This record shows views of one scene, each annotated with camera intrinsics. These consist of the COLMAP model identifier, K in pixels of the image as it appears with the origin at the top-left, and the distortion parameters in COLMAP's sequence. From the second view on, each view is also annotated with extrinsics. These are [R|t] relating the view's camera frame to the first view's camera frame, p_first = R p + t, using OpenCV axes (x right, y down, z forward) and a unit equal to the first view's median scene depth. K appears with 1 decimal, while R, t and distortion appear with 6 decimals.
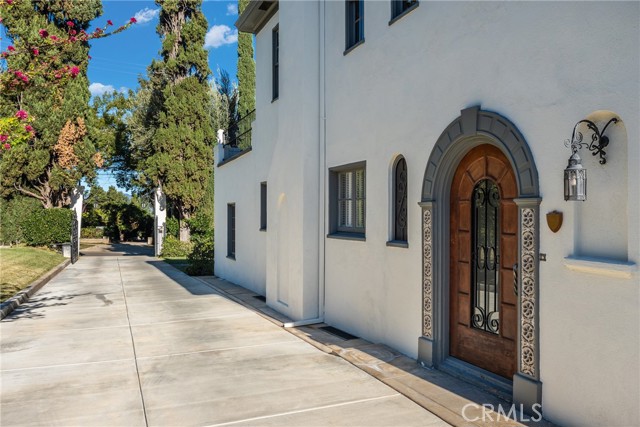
lens RADIAL K [[485.9, 0, 320.0], [0, 485.9, 214.5], [0, 0, 1]] dist [-0.001390, -0.000113]
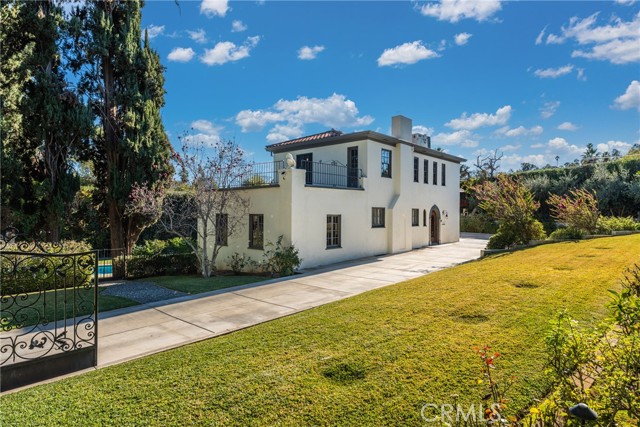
lens RADIAL K [[370.8, 0, 320.2], [0, 370.8, 214.1], [0, 0, 1]] dist [0.000355, 0.000005]
pose [[-0.407634, -0.000009, 0.913145, -2.756693], [-0.005625, 0.999981, -0.002501, -0.046824], [-0.913128, -0.006156, -0.407626, 3.296782]]
